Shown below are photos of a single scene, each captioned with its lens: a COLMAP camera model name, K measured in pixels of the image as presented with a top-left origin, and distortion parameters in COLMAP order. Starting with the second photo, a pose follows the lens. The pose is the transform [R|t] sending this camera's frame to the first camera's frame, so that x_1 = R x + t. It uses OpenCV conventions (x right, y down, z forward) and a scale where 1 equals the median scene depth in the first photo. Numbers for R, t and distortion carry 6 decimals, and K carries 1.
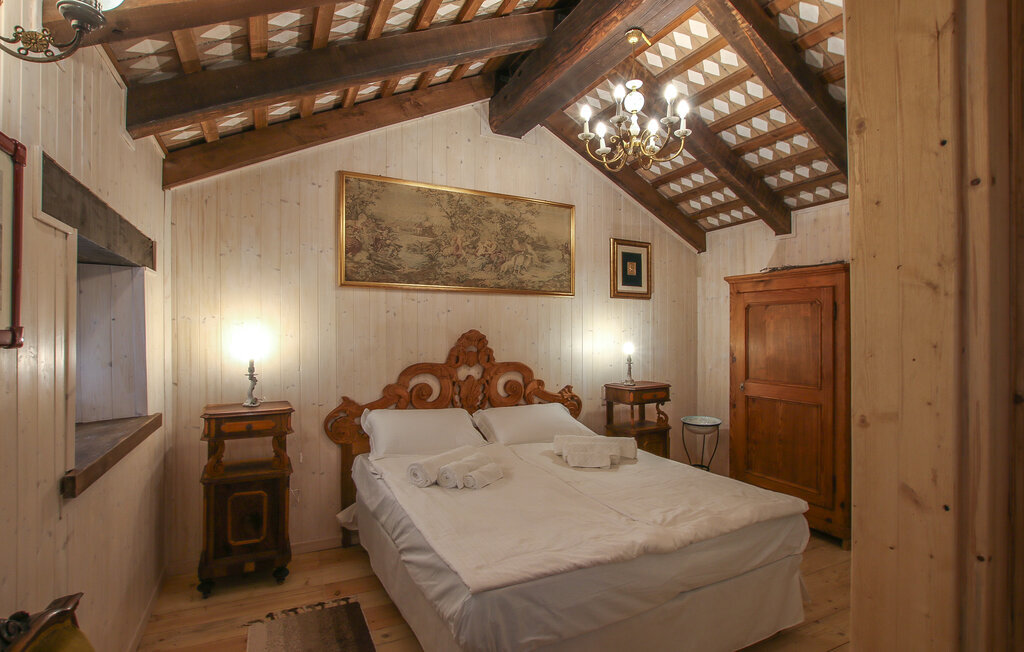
lens RADIAL K [[492.2, 0, 512.0], [0, 492.2, 326.0], [0, 0, 1]] dist [-0.046305, -0.000231]
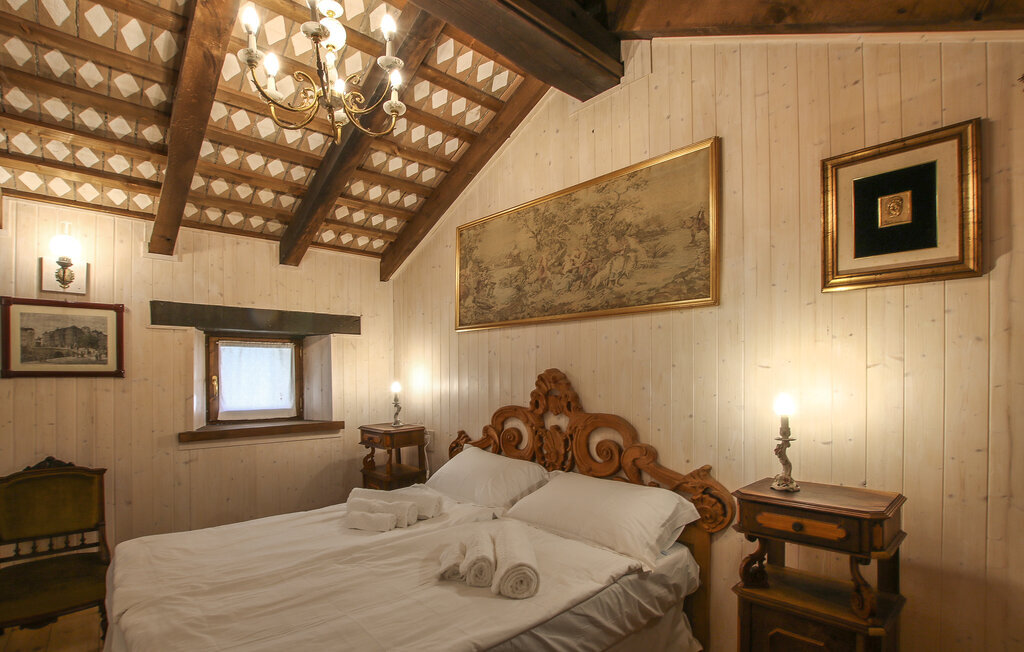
lens RADIAL K [[491.4, 0, 512.3], [0, 491.4, 371.7], [0, 0, 1]] dist [-0.003221, -0.000278]
pose [[0.260522, -0.010184, -0.965414, 0.652561], [0.007922, 0.999933, -0.008410, 0.018790], [0.965435, -0.005457, 0.260585, 0.708046]]
